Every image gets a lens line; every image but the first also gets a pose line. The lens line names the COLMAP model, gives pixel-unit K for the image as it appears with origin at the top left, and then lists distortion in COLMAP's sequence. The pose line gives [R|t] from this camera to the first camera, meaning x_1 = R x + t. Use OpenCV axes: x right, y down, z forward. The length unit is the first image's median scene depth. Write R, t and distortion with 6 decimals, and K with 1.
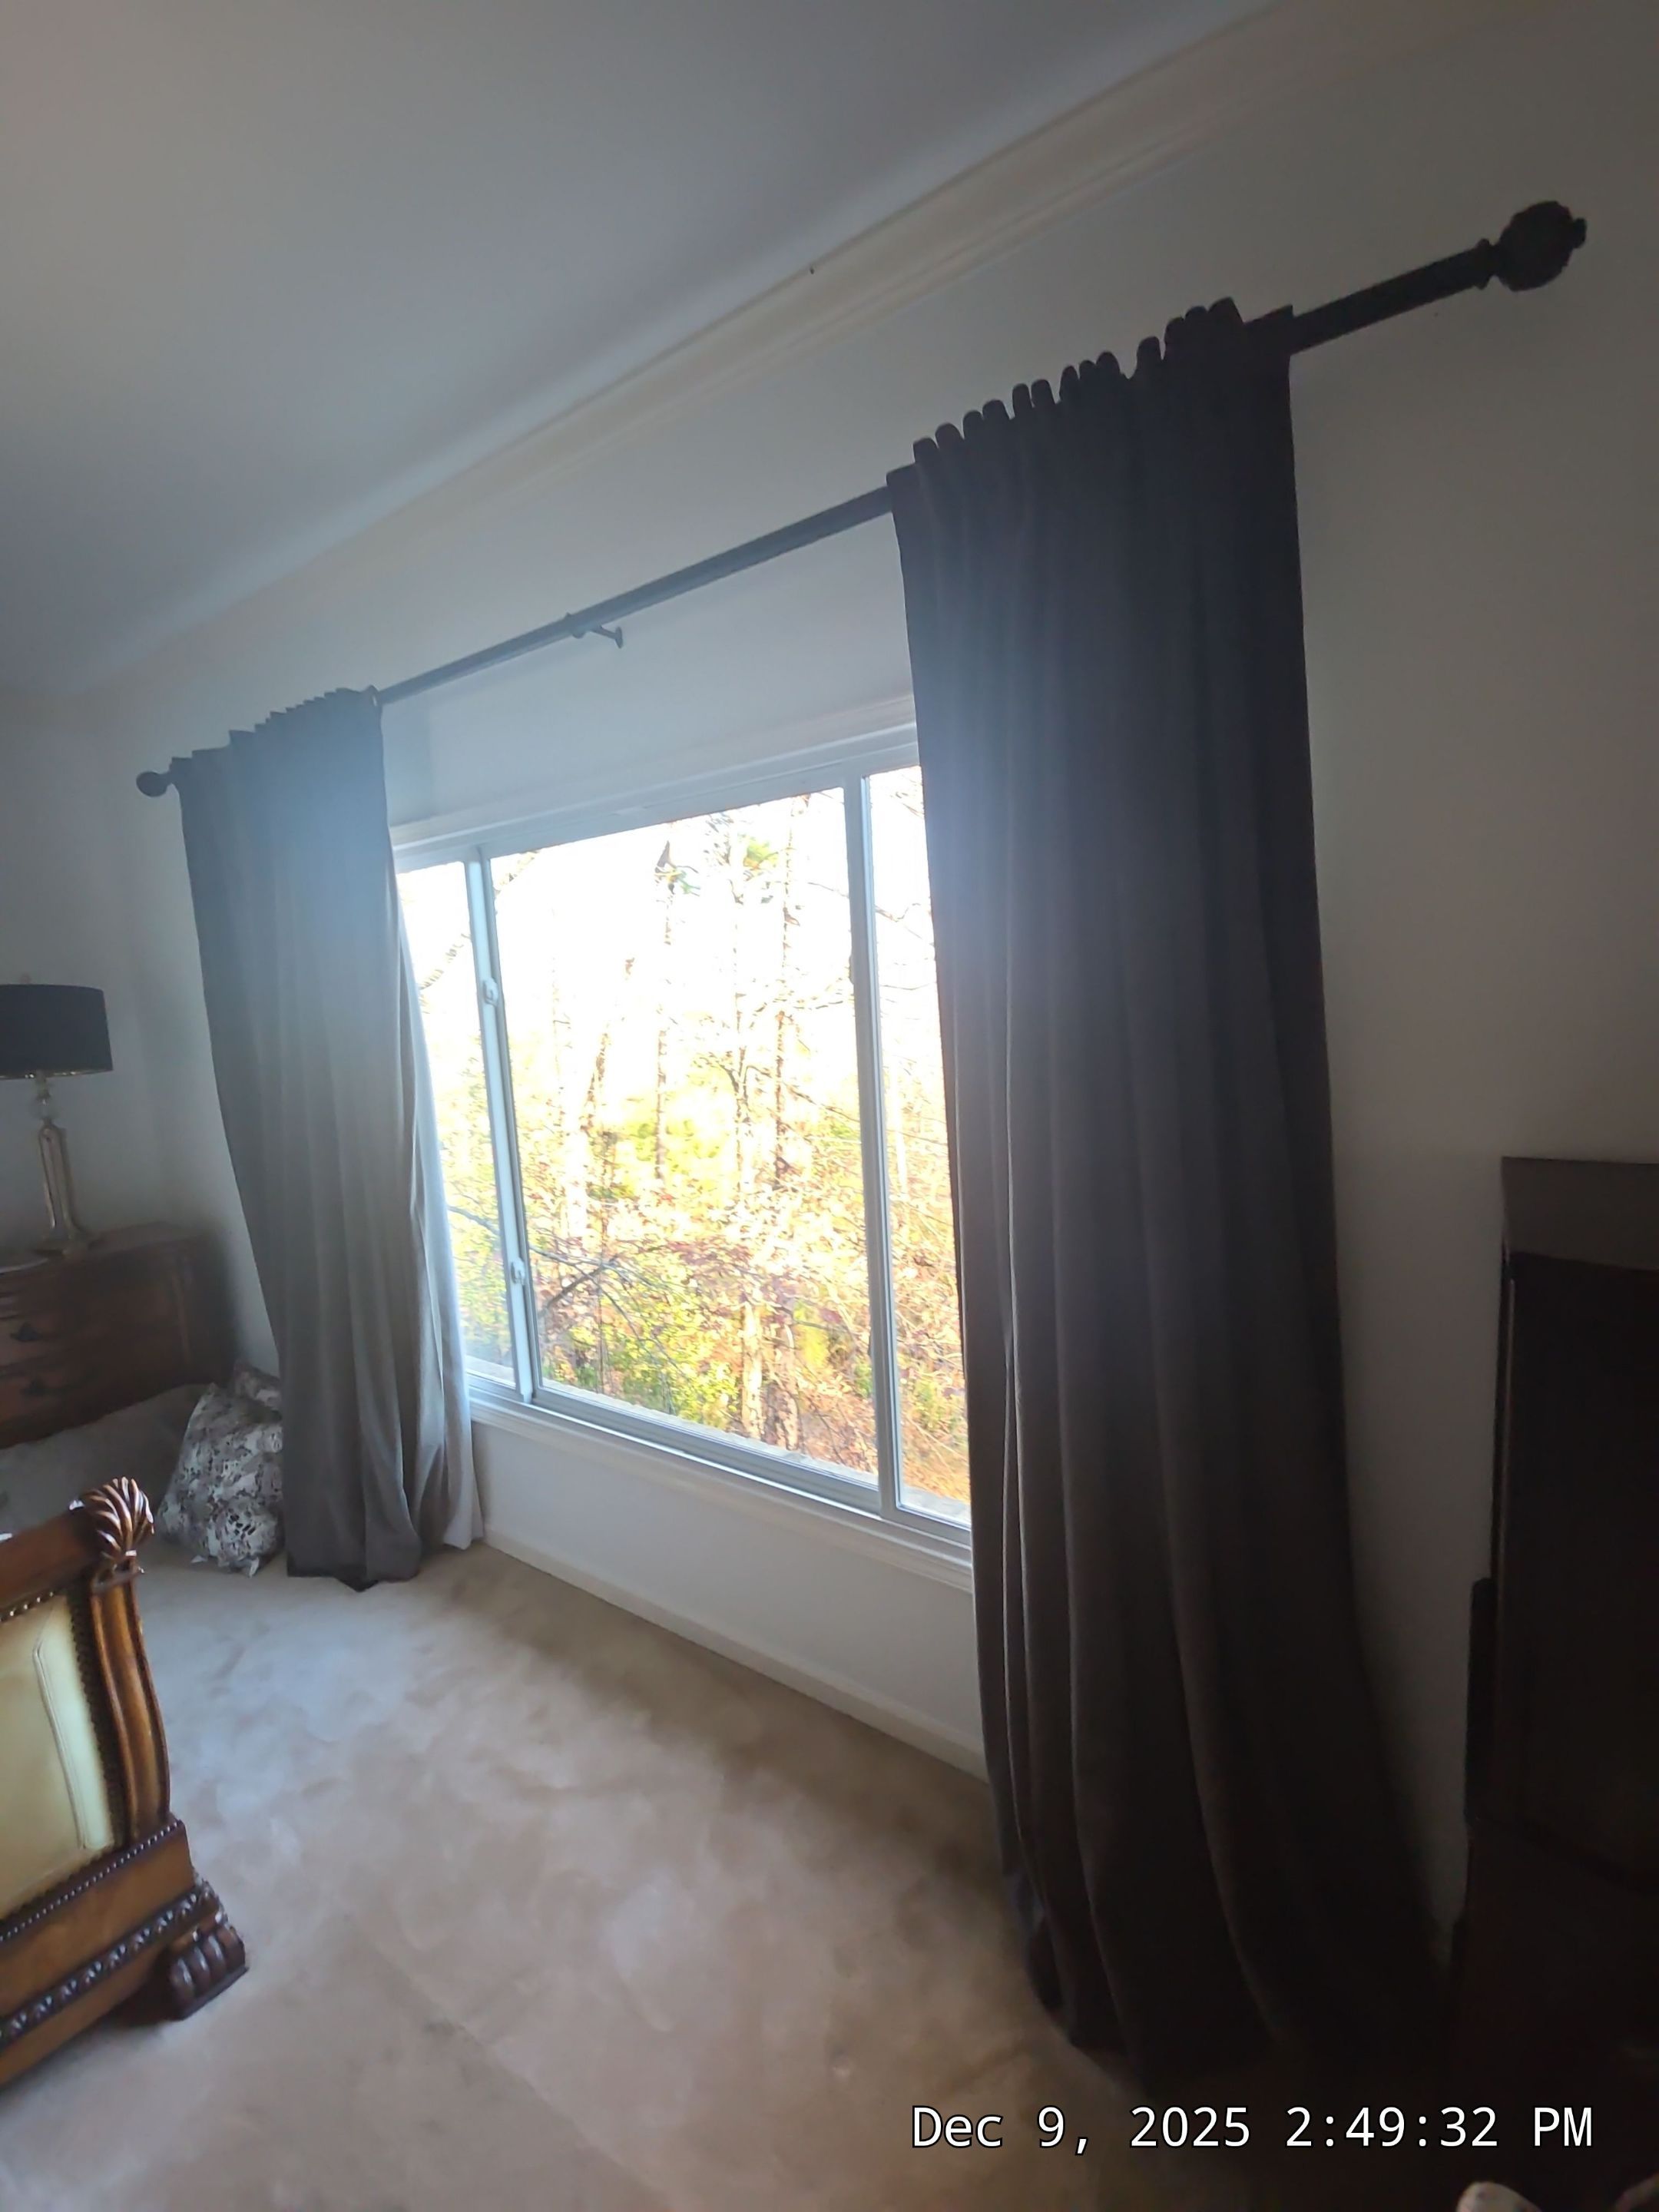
lens RADIAL K [[916.9, 0, 829.5], [0, 916.9, 1106.0], [0, 0, 1]] dist [-0.000326, -0.000060]
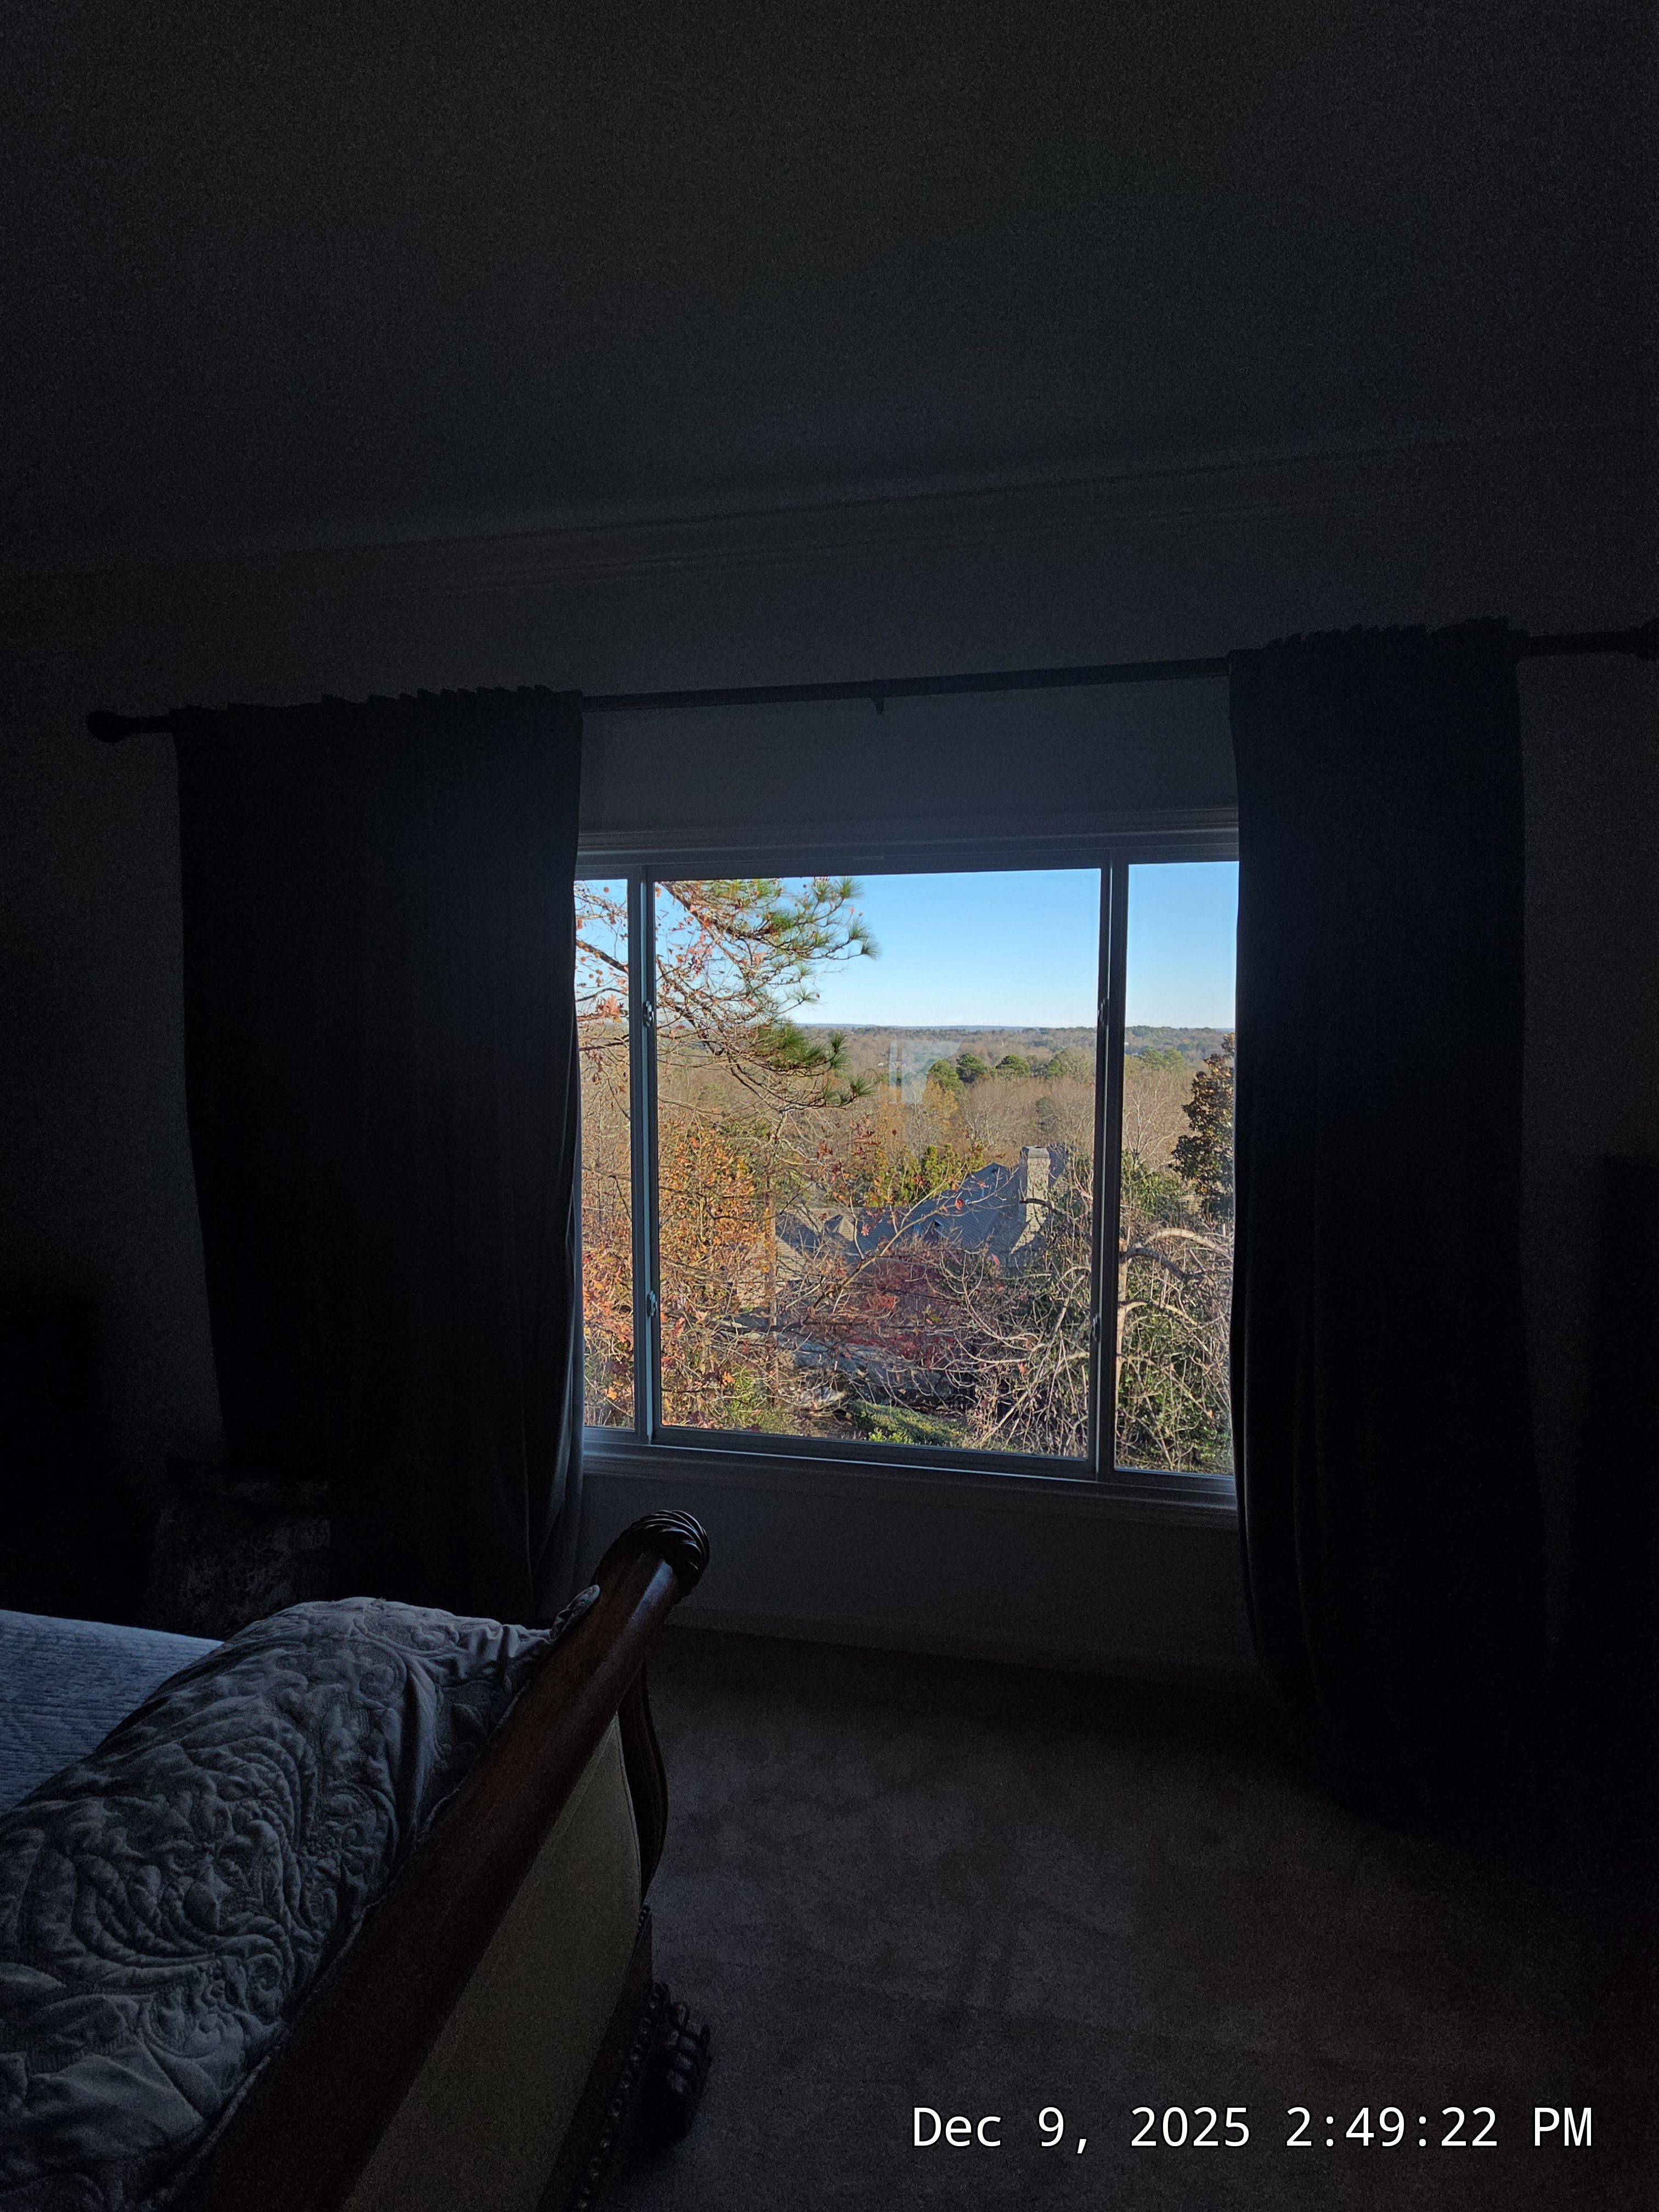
lens RADIAL K [[917.2, 0, 823.6], [0, 917.2, 1109.0], [0, 0, 1]] dist [0.011877, 0.000129]
pose [[0.909278, 0.035690, 0.414657, -0.627679], [-0.001800, 0.996644, -0.081835, 0.059540], [-0.416186, 0.073665, 0.906290, 0.040719]]
